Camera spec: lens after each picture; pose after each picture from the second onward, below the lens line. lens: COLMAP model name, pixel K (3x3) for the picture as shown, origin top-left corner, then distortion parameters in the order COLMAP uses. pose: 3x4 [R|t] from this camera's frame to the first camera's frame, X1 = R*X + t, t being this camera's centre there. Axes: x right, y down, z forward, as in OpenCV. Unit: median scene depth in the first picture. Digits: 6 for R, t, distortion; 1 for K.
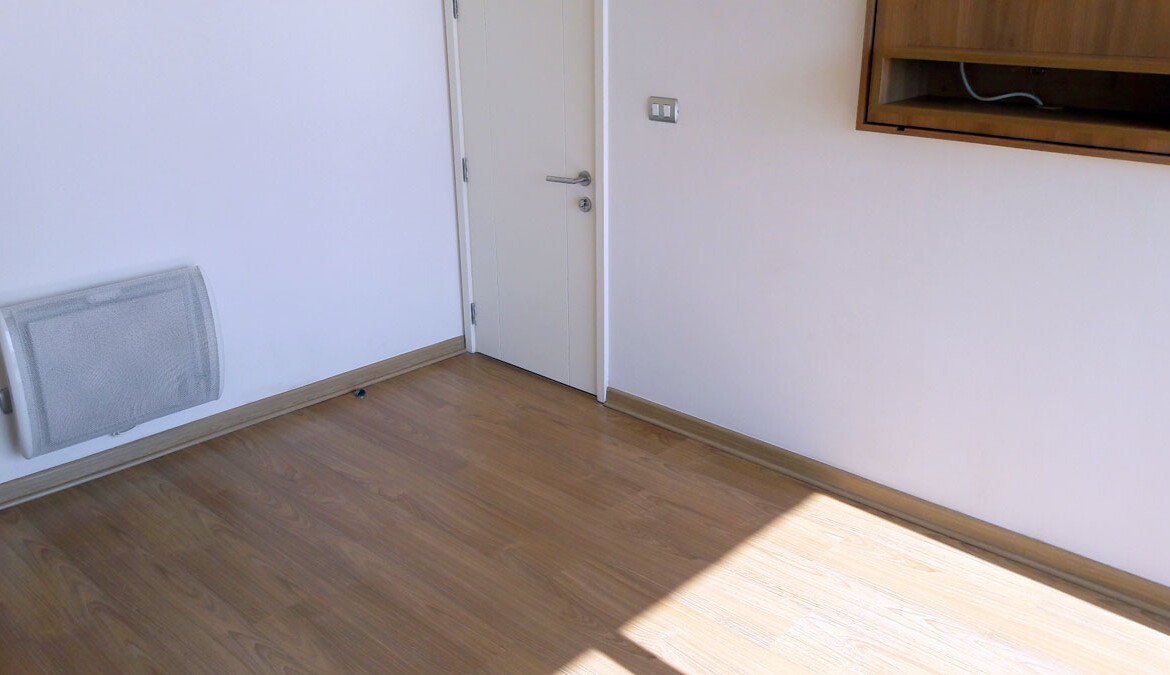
lens RADIAL K [[963.8, 0, 626.5], [0, 963.8, 345.9], [0, 0, 1]] dist [-0.013008, -0.037995]
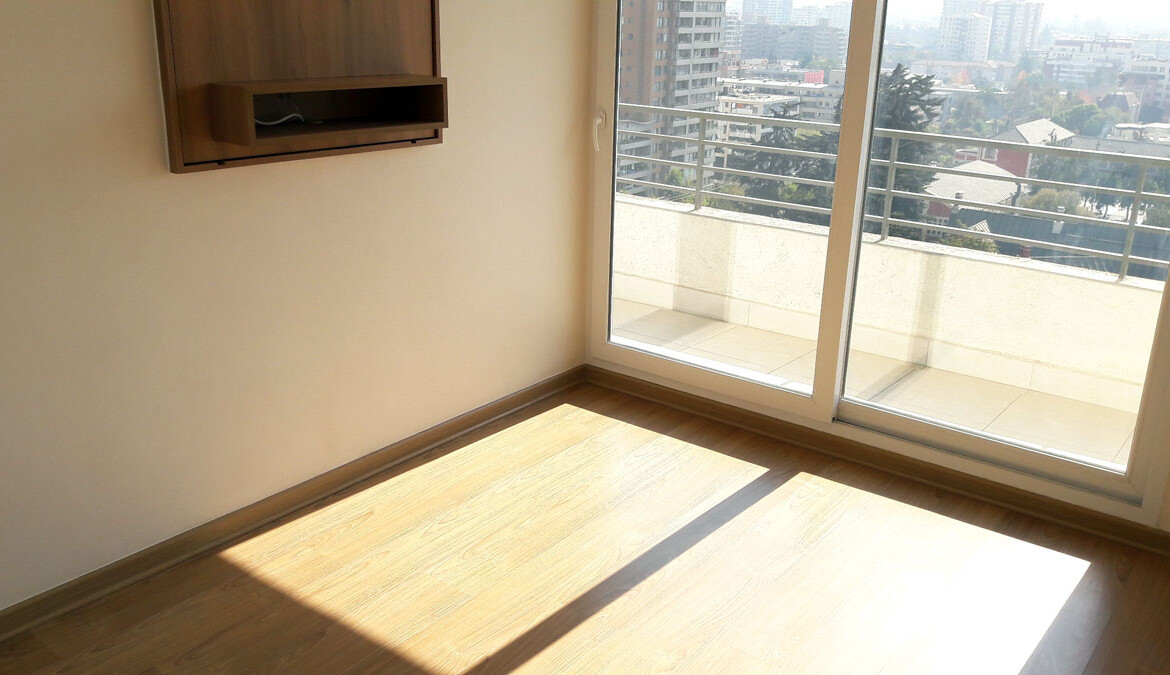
lens RADIAL K [[963.8, 0, 572.2], [0, 963.8, 342.1], [0, 0, 1]] dist [-0.013008, -0.037995]
pose [[-0.095445, -0.316798, 0.943679, -0.759432], [0.319374, 0.888144, 0.330457, -0.267082], [-0.942810, 0.332926, 0.016408, 0.671482]]
